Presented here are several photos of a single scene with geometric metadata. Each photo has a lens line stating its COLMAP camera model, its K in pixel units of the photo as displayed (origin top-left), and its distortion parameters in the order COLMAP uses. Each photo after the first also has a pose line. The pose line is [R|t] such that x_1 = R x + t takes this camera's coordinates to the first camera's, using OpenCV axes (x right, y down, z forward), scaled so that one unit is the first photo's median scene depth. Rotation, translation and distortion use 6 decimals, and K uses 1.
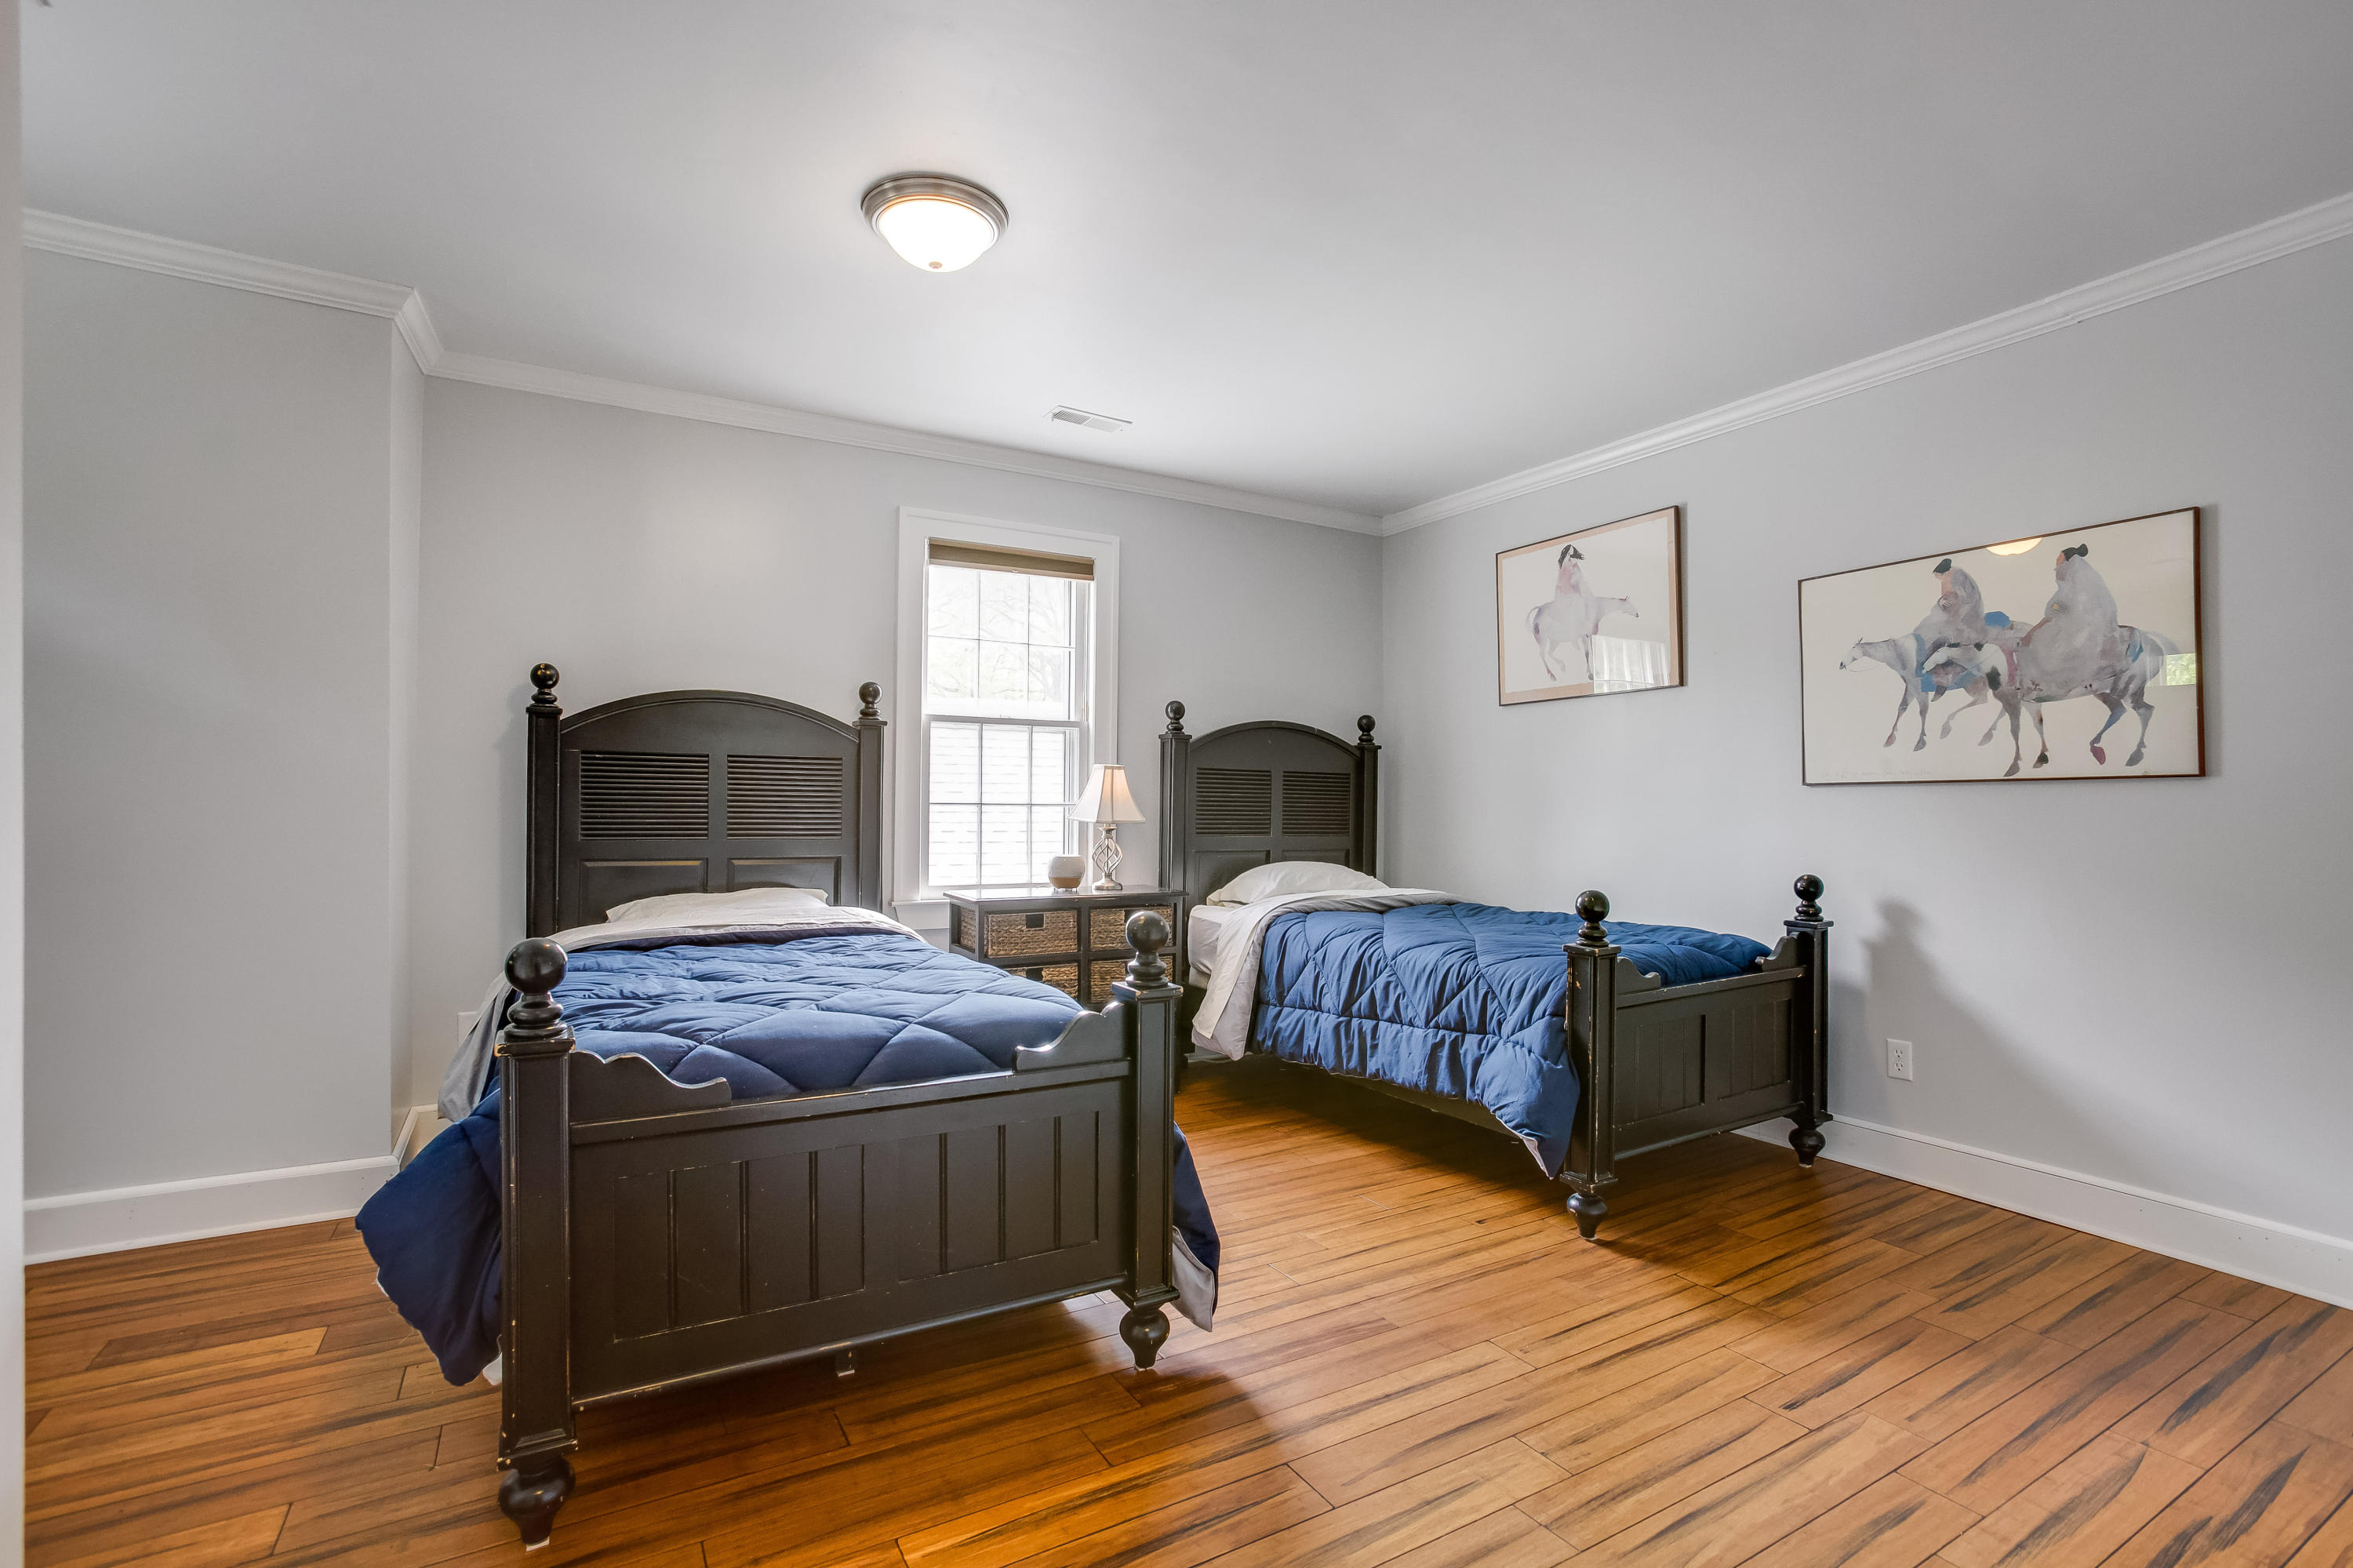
lens RADIAL K [[1055.0, 0, 1177.1], [0, 1055.0, 810.3], [0, 0, 1]] dist [-0.044932, -0.000118]
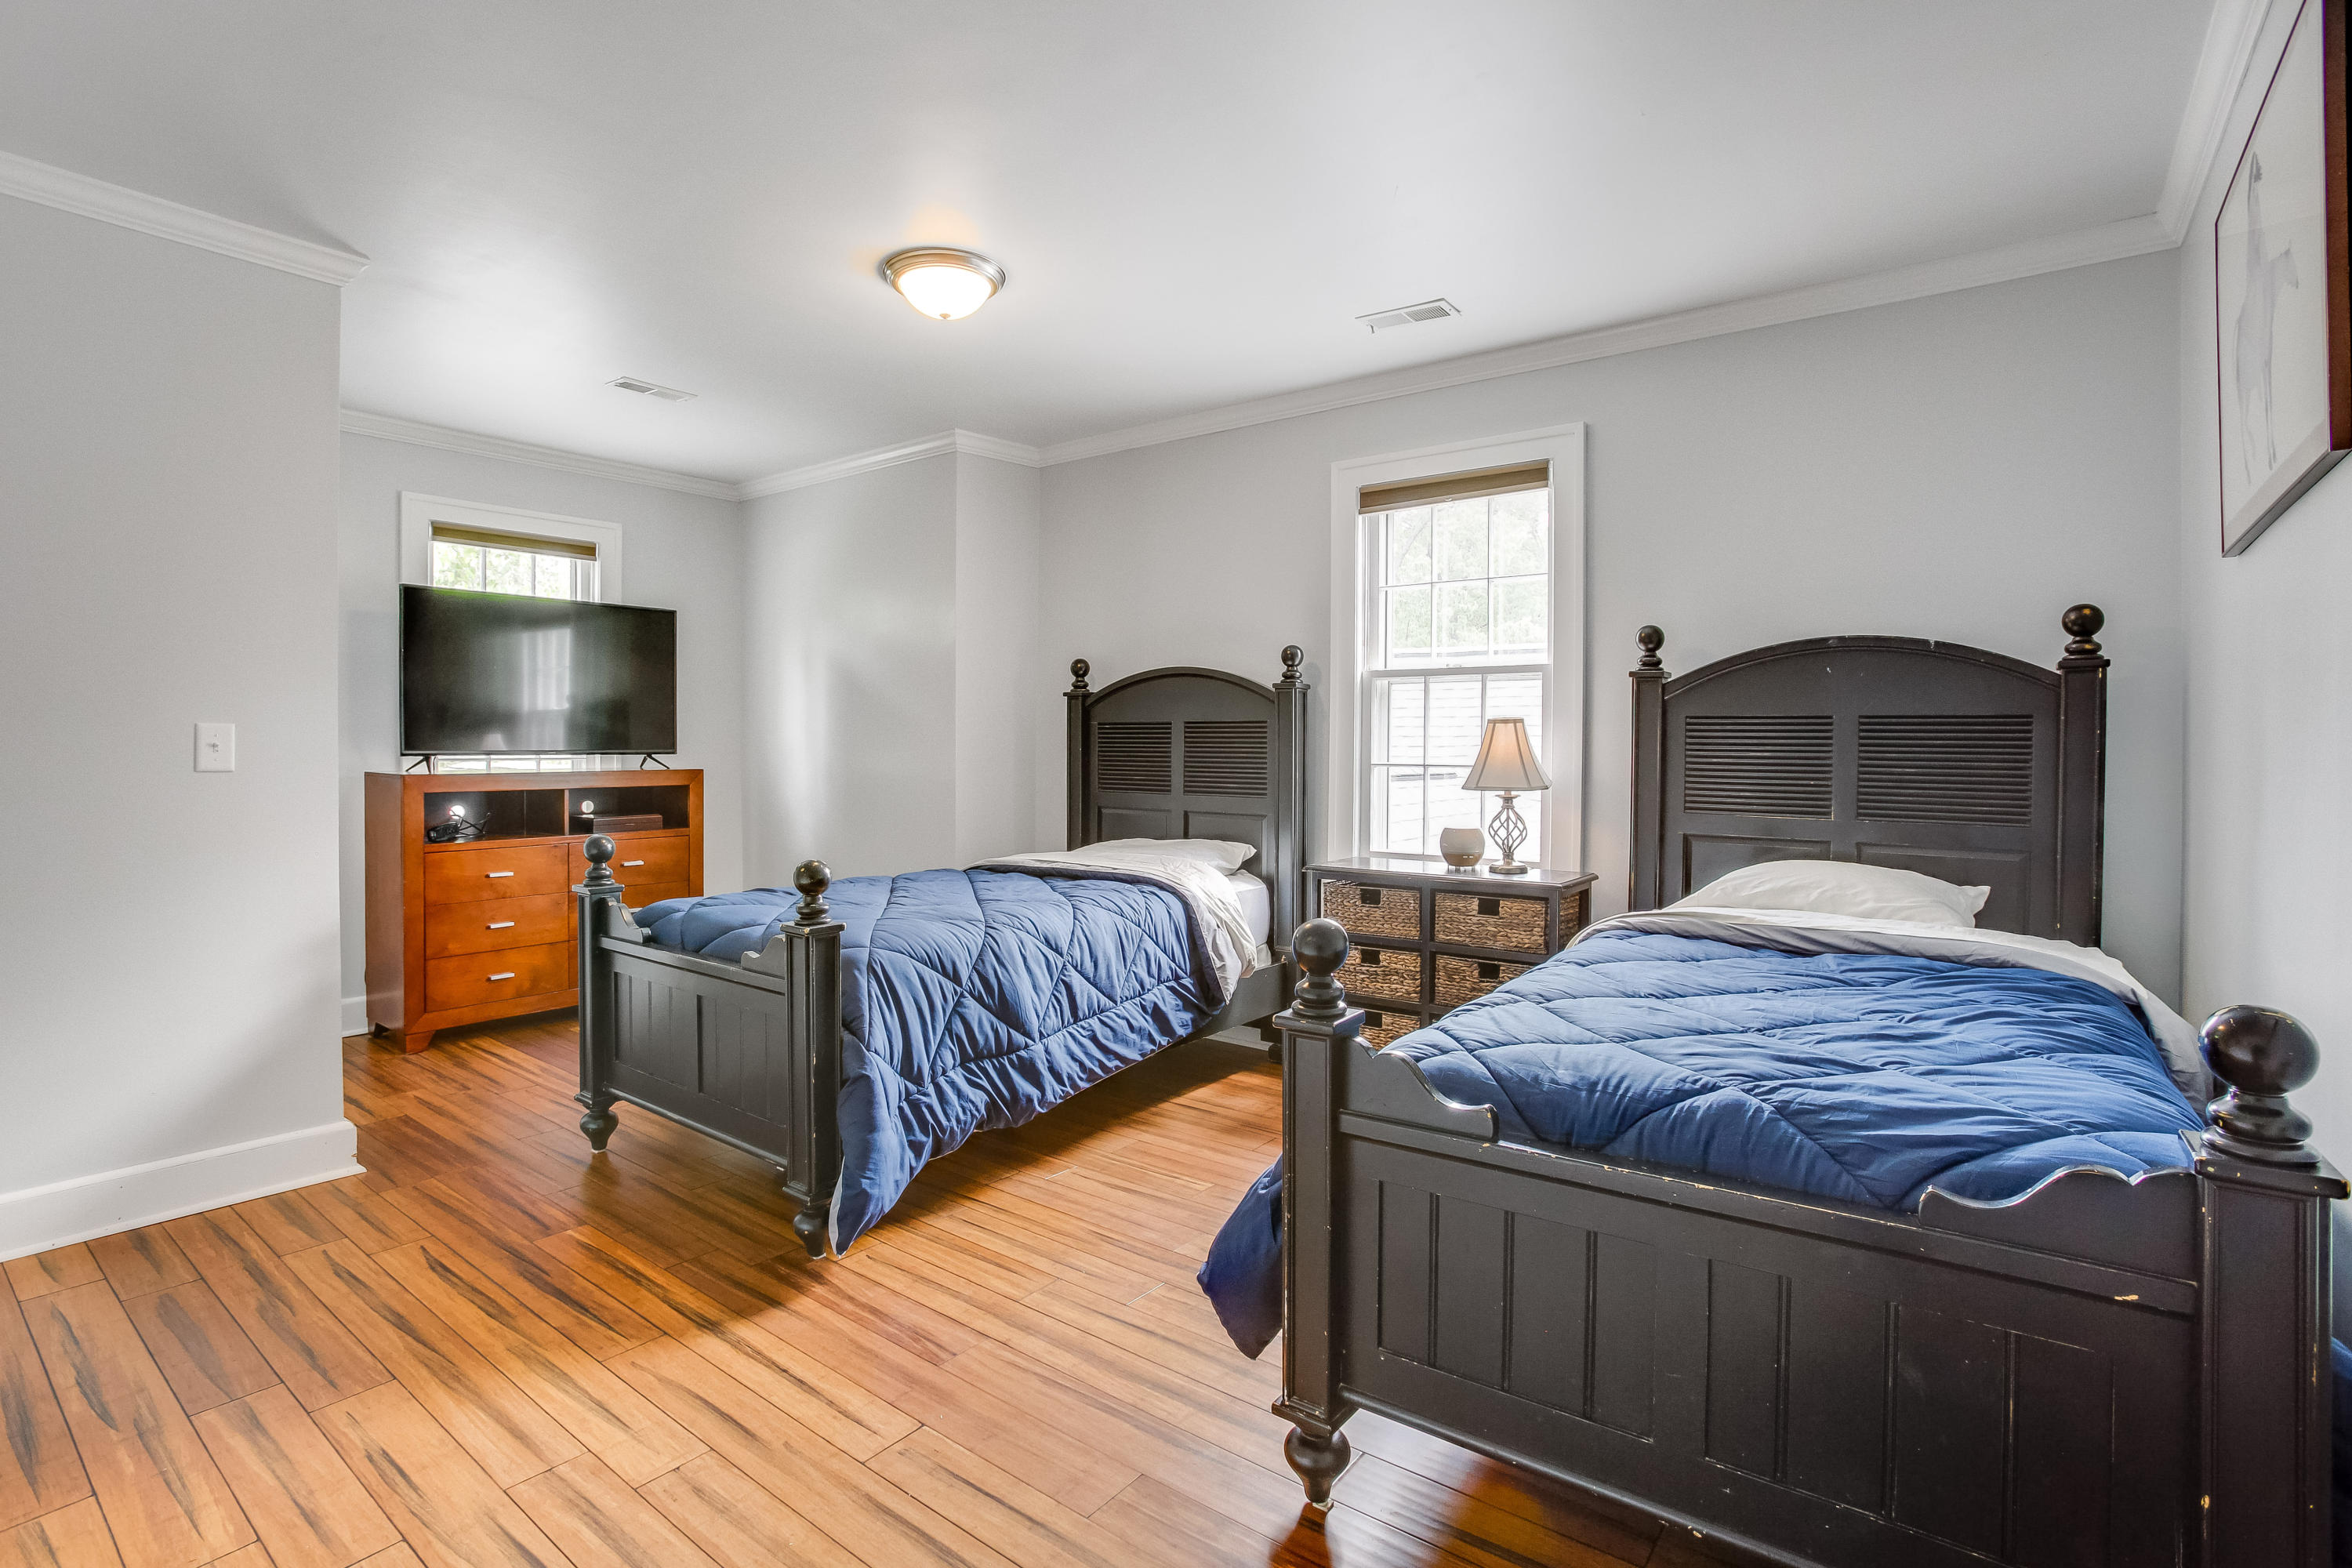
lens RADIAL K [[1097.7, 0, 1170.9], [0, 1097.7, 763.1], [0, 0, 1]] dist [-0.047290, 0.000449]
pose [[0.388799, 0.004369, -0.921312, 0.688894], [-0.011226, 0.999937, 0.000005, -0.006434], [0.921254, 0.010341, 0.388824, 0.506440]]
